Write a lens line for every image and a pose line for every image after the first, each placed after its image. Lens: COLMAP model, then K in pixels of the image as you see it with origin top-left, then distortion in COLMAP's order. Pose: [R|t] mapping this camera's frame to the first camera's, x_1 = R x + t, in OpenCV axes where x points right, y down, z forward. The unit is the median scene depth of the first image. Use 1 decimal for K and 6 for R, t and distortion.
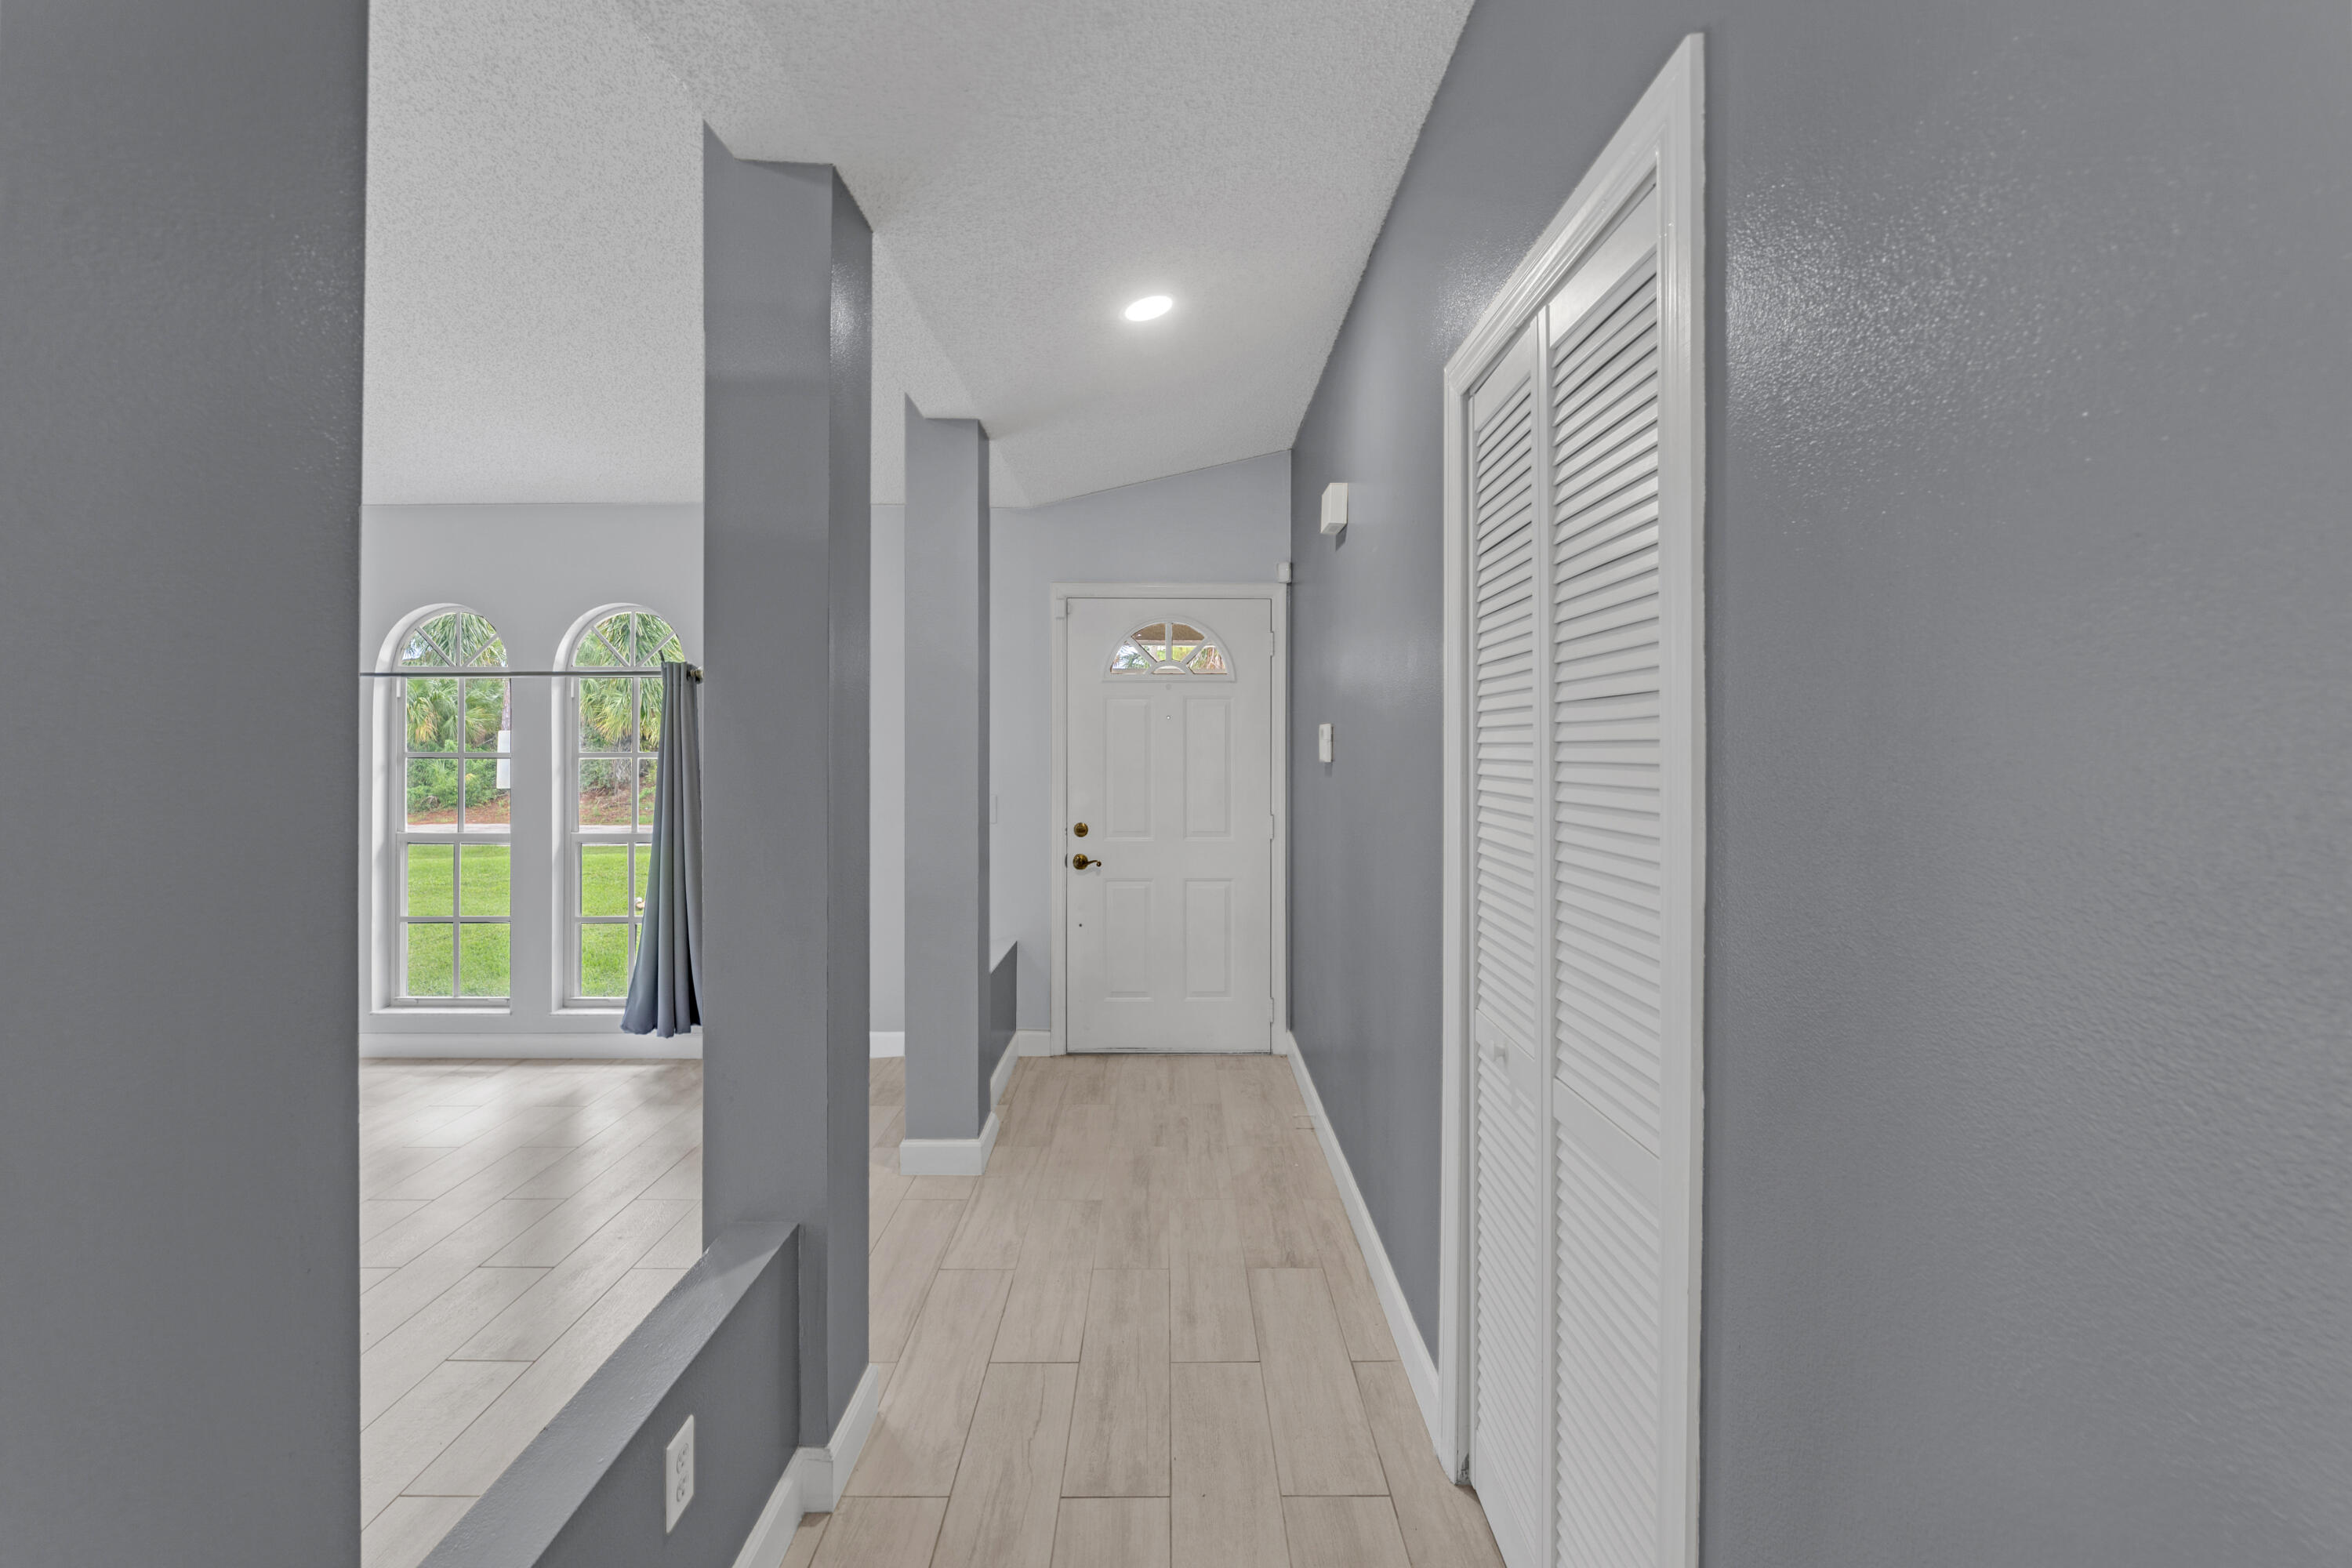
lens RADIAL K [[1009.7, 0, 1174.6], [0, 1009.7, 731.8], [0, 0, 1]] dist [-0.002833, -0.000259]
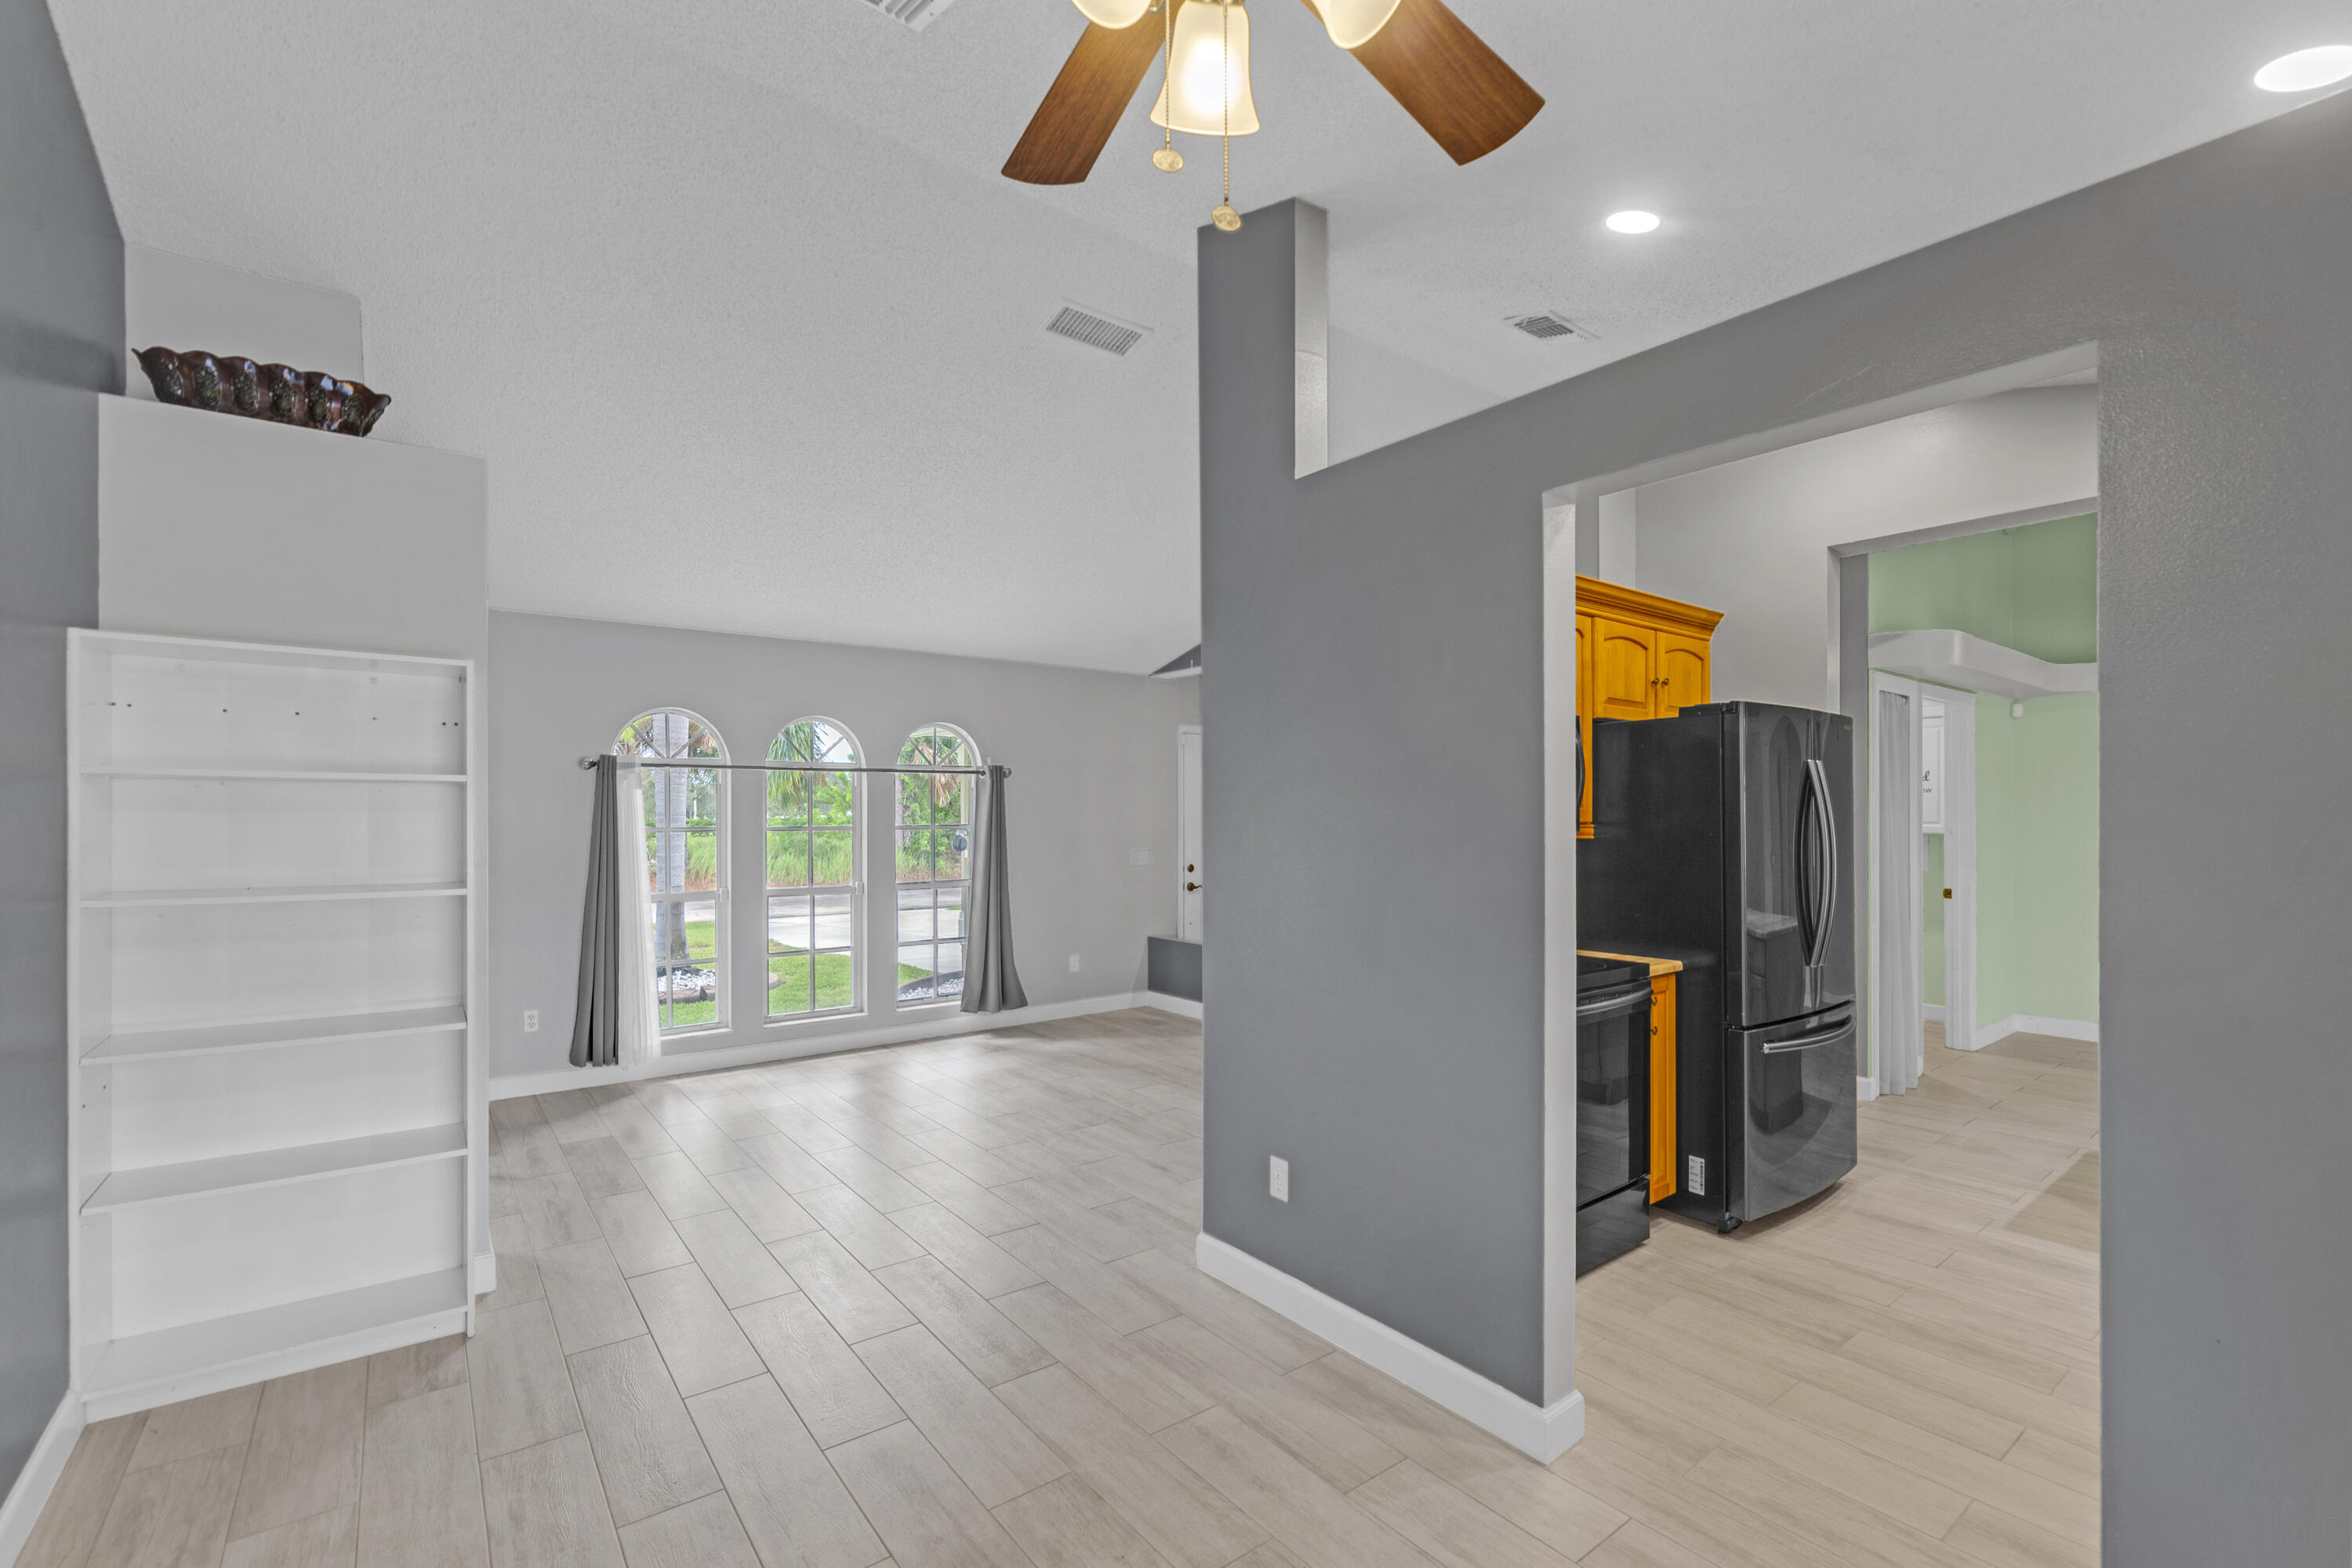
lens RADIAL K [[1013.2, 0, 1173.1], [0, 1013.2, 817.9], [0, 0, 1]] dist [-0.012012, 0.000307]
pose [[0.796623, -0.005938, 0.604447, -1.172642], [-0.005218, 0.999847, 0.016699, -0.017595], [-0.604454, -0.016457, 0.796470, -0.362436]]
